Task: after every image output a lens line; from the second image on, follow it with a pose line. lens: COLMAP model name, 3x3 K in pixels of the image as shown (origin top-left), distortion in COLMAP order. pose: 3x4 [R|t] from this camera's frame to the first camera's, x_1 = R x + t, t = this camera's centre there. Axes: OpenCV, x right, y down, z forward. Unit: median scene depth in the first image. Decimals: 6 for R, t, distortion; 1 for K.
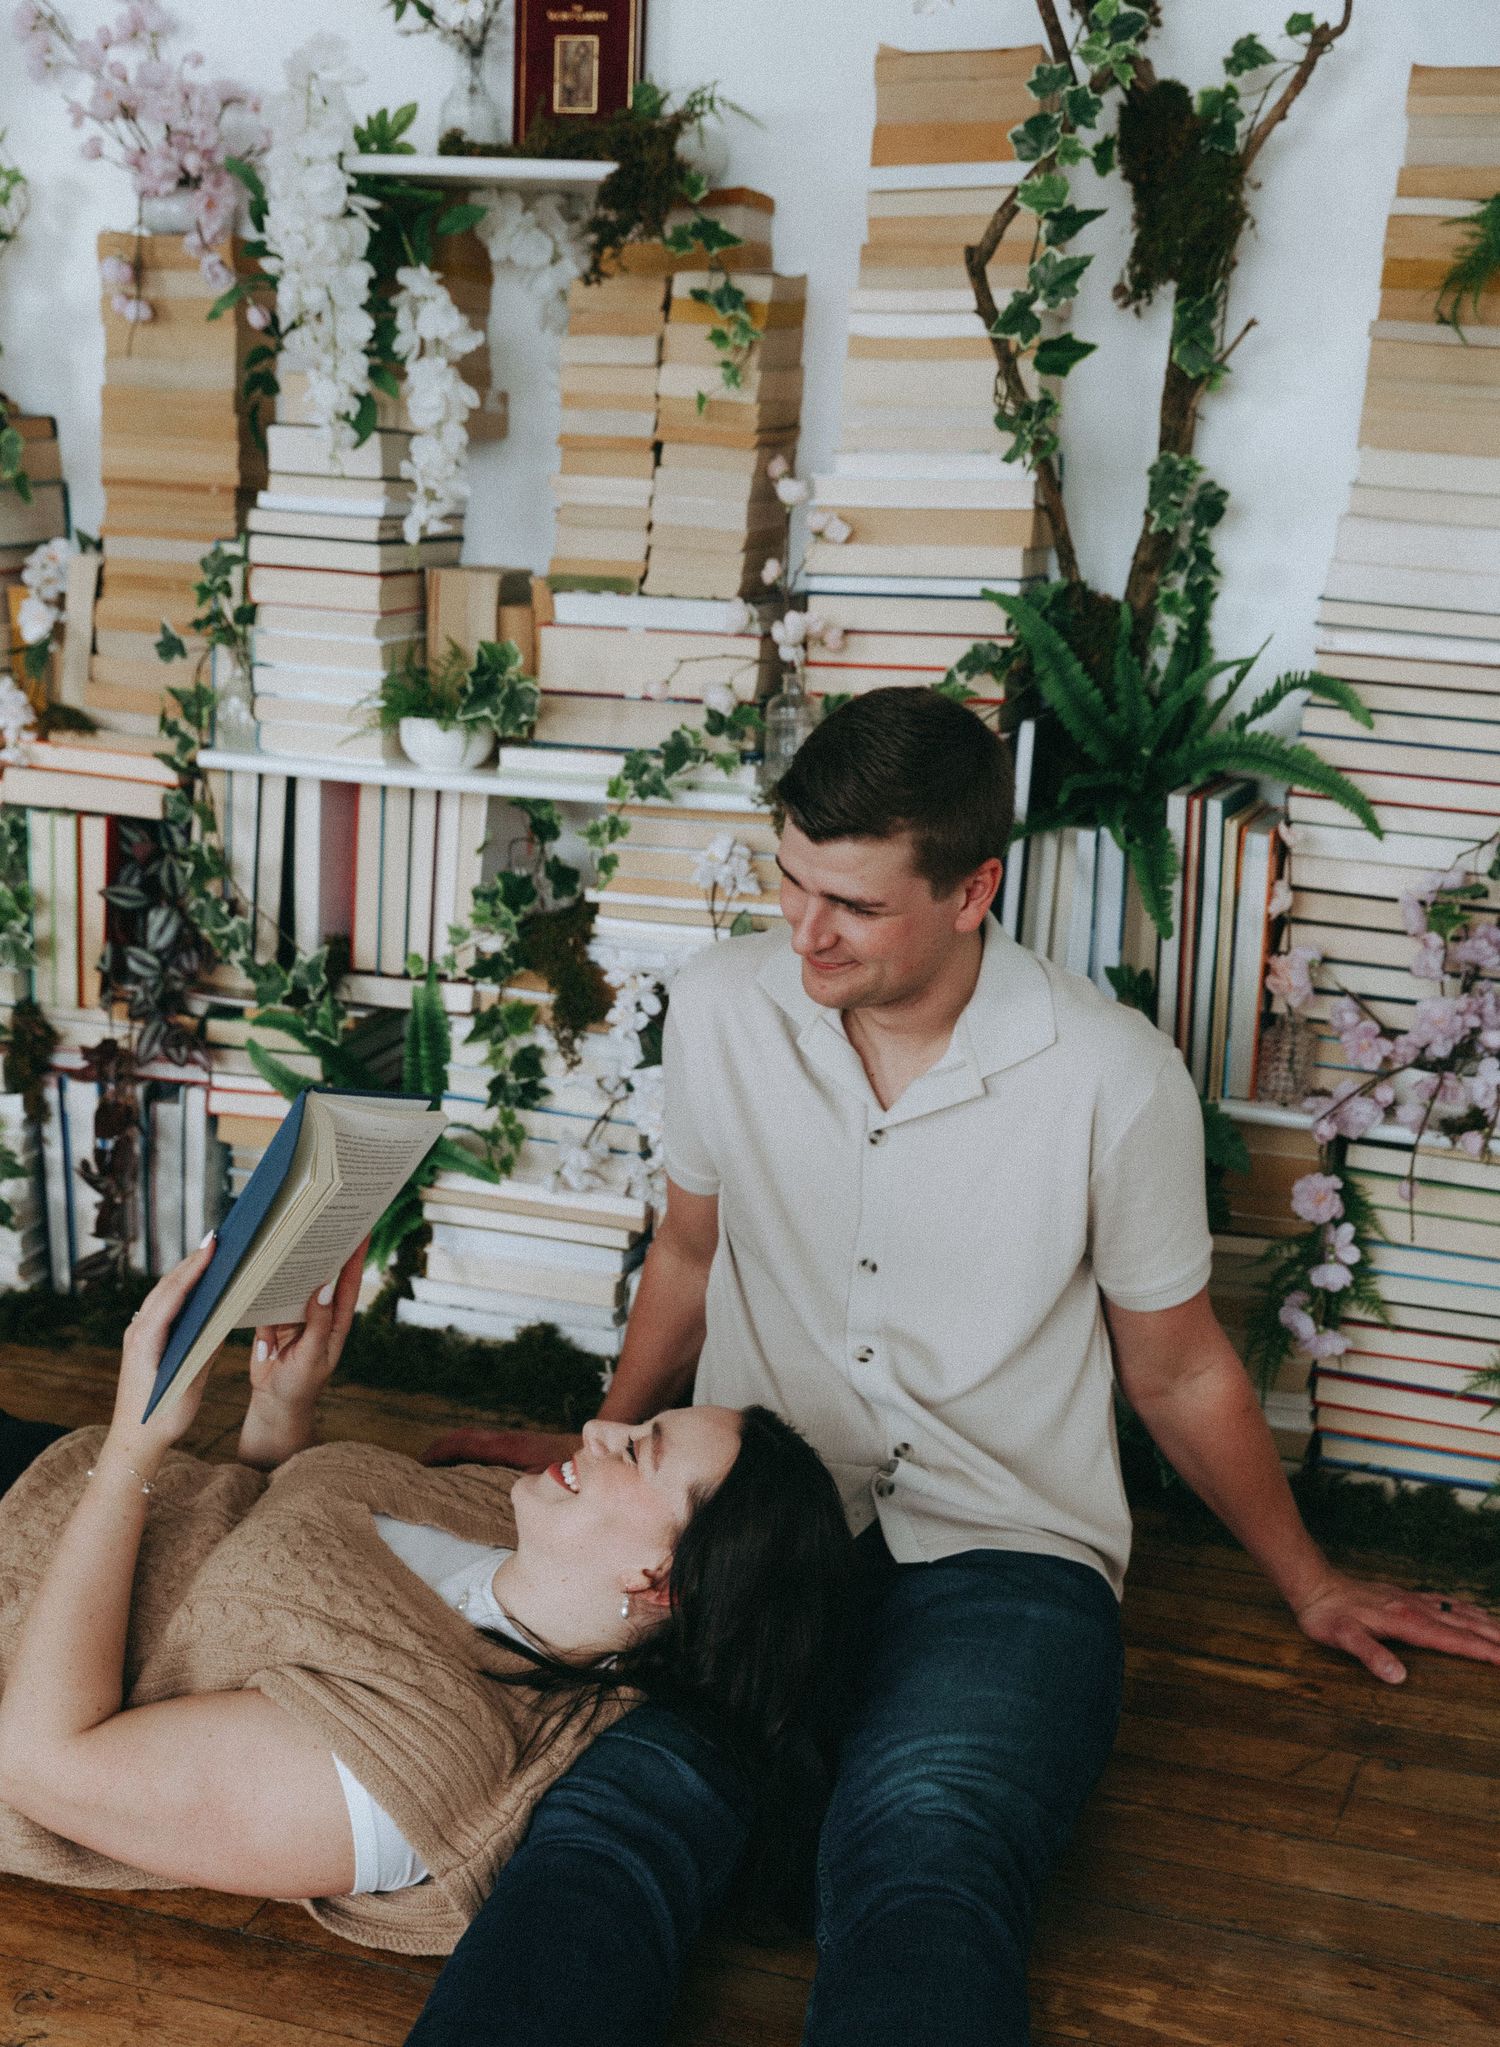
lens RADIAL K [[2716.6, 0, 725.6], [0, 2716.6, 1094.7], [0, 0, 1]] dist [0.023188, 0.000000]
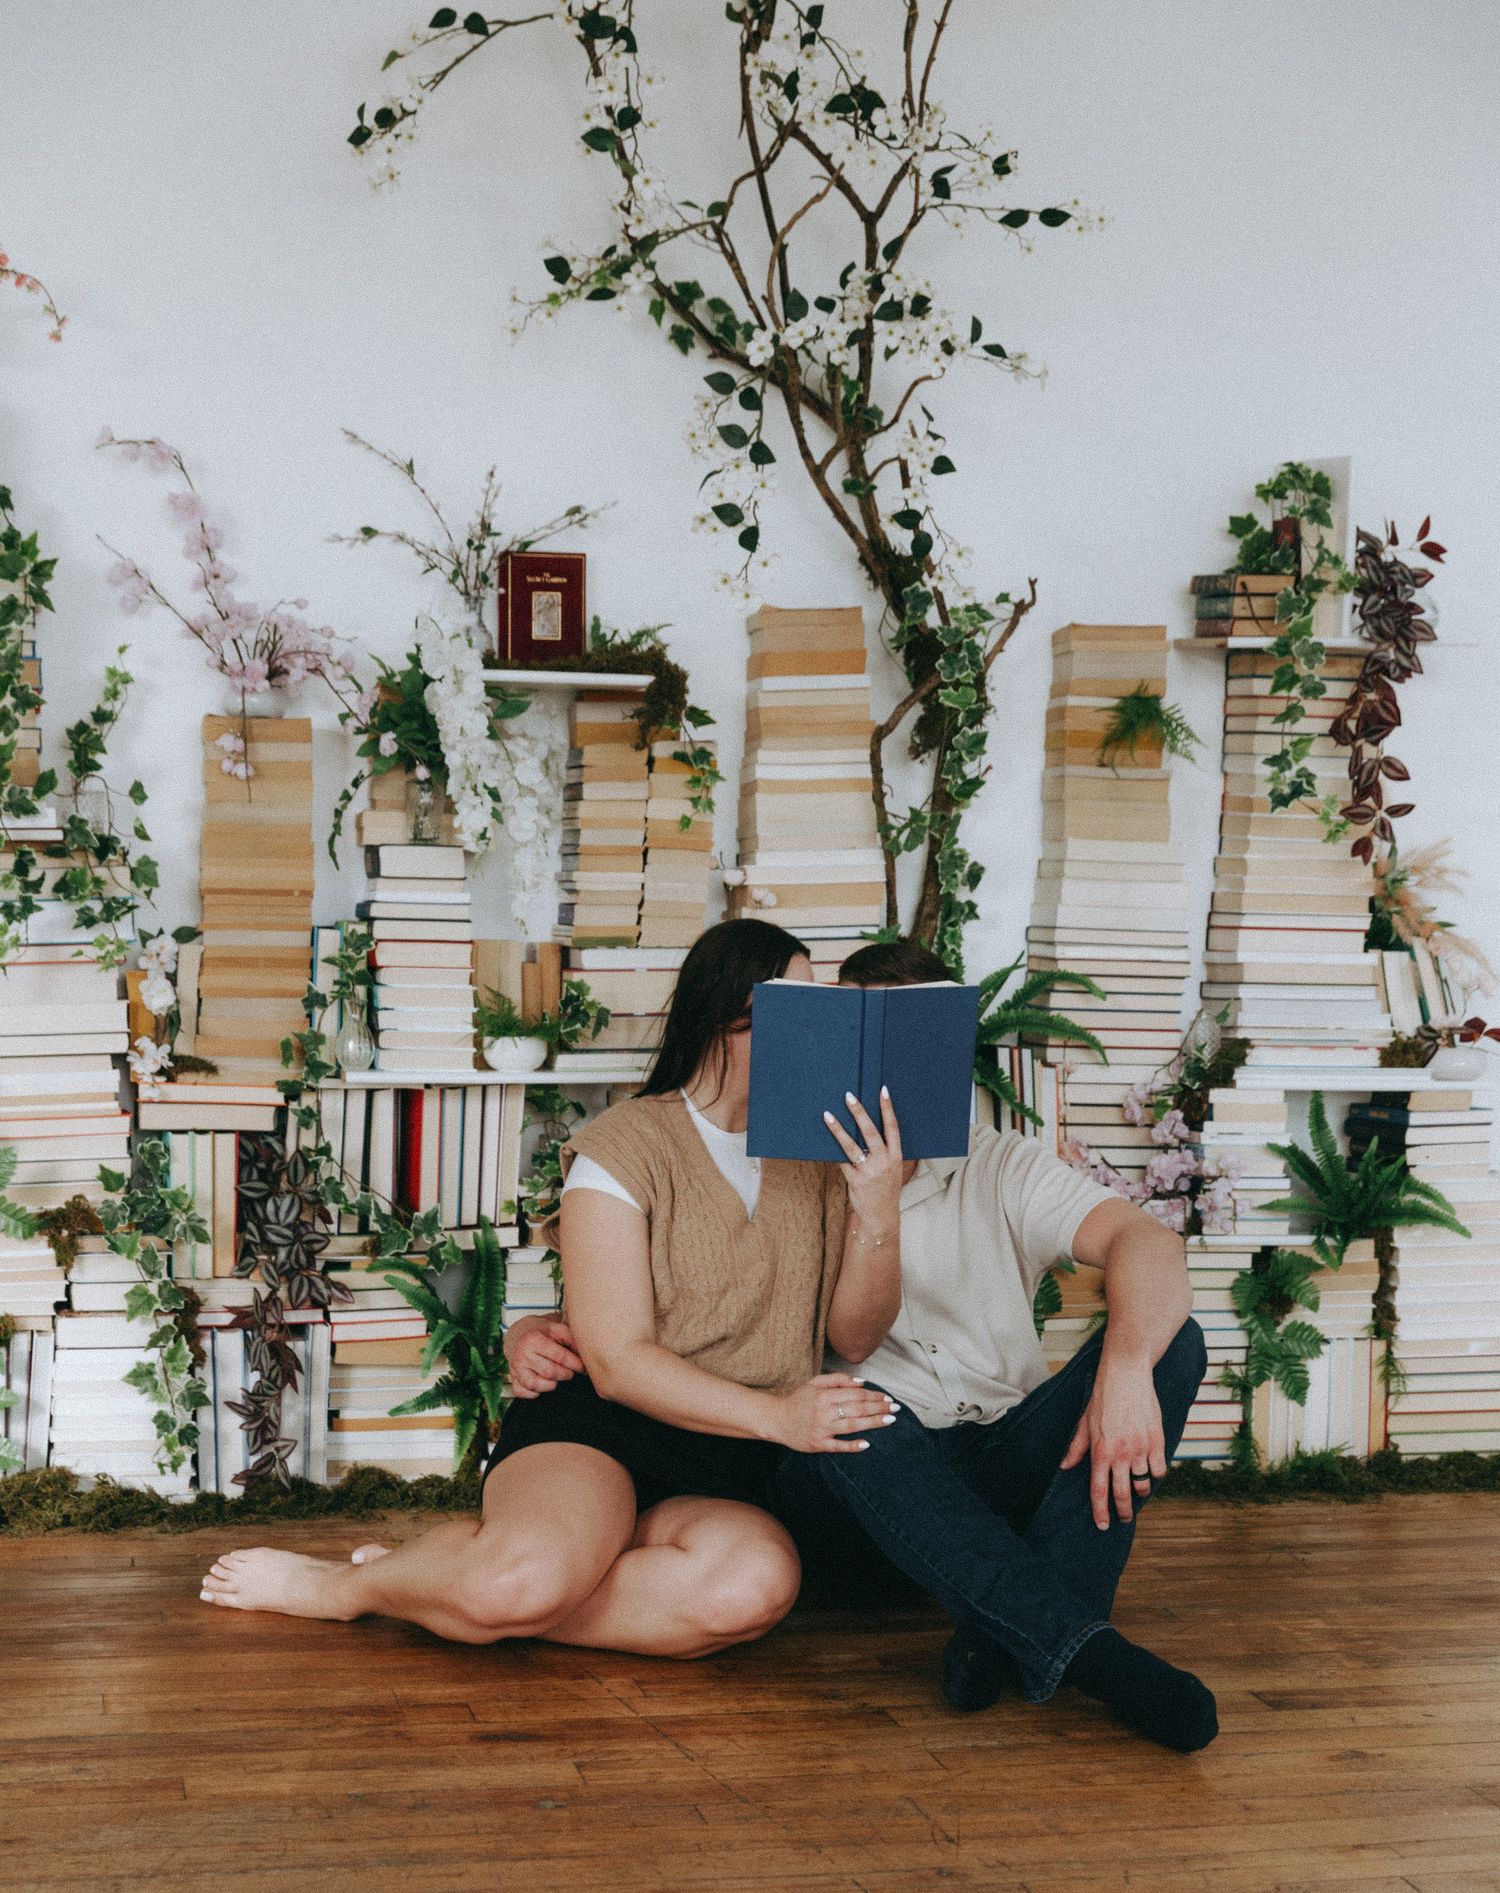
lens RADIAL K [[3341.5, 0, 730.6], [0, 3341.5, 1089.3], [0, 0, 1]] dist [0.023080, 0.000000]
pose [[0.867213, -0.060022, 0.494307, -0.897765], [0.149514, 0.978288, -0.143518, 0.163862], [-0.474961, 0.198366, 0.857358, -0.585920]]
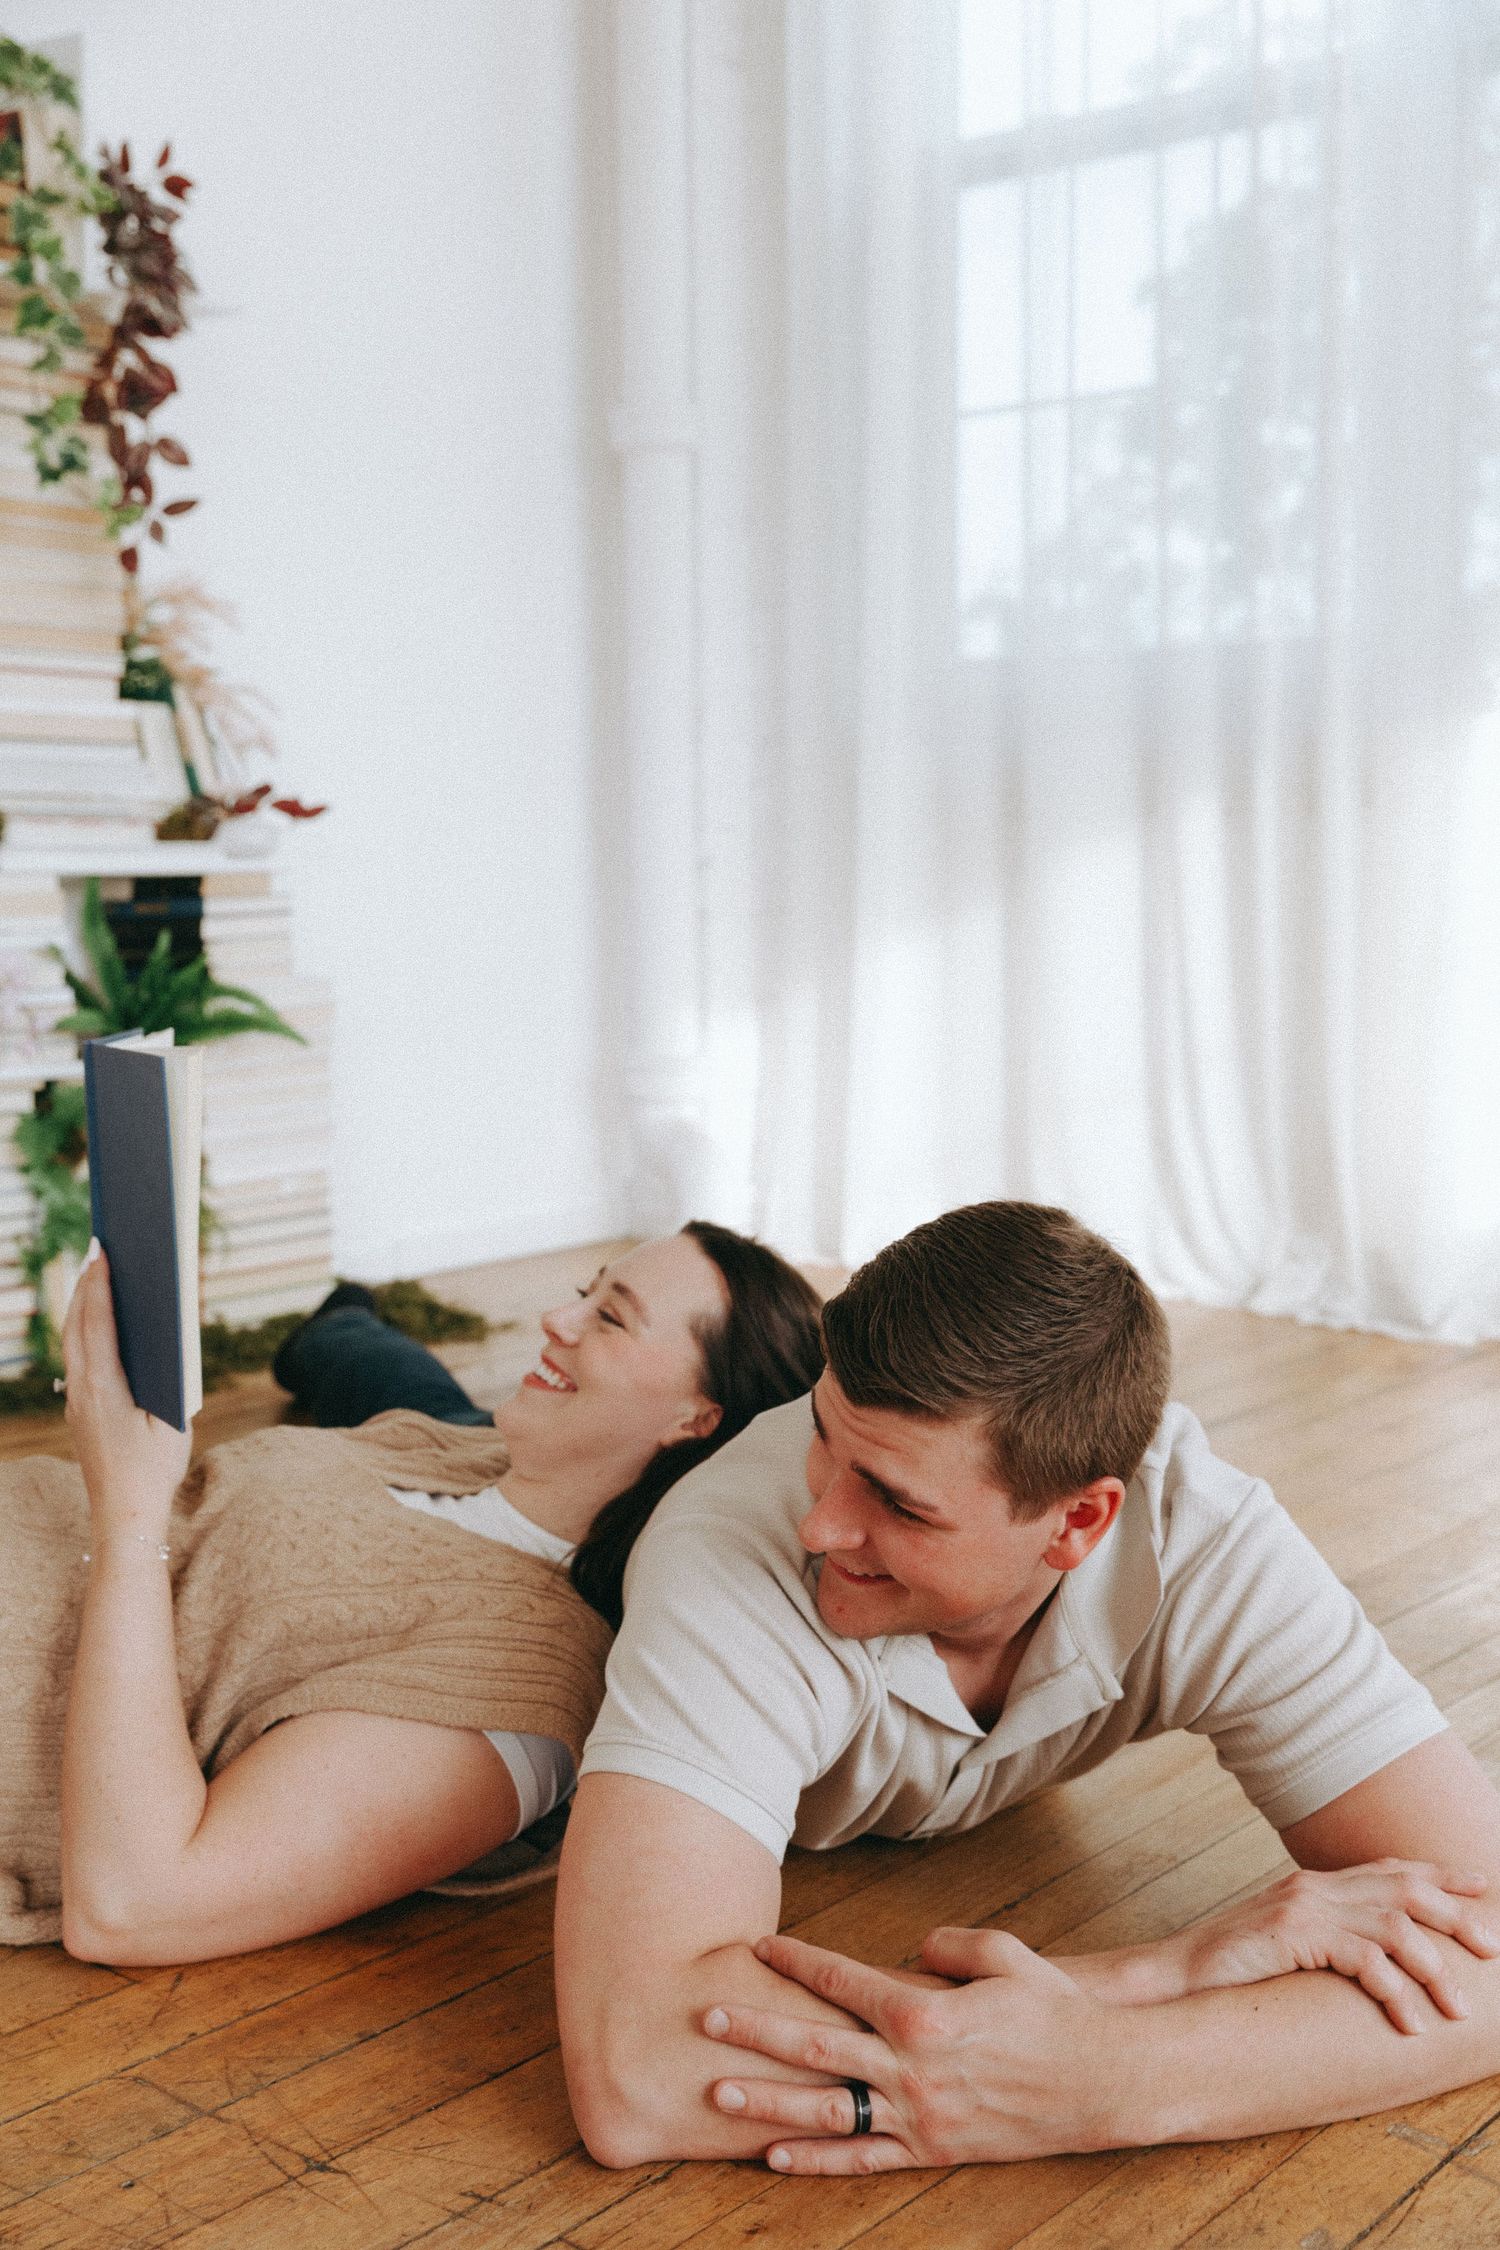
lens RADIAL K [[2584.8, 0, 737.0], [0, 2584.8, 1124.0], [0, 0, 1]] dist [0.018530, 0.000000]
pose [[0.407222, -0.136054, 0.903139, -0.601306], [0.274020, 0.961488, 0.021289, 0.100928], [-0.871254, 0.238809, 0.428820, 0.171017]]
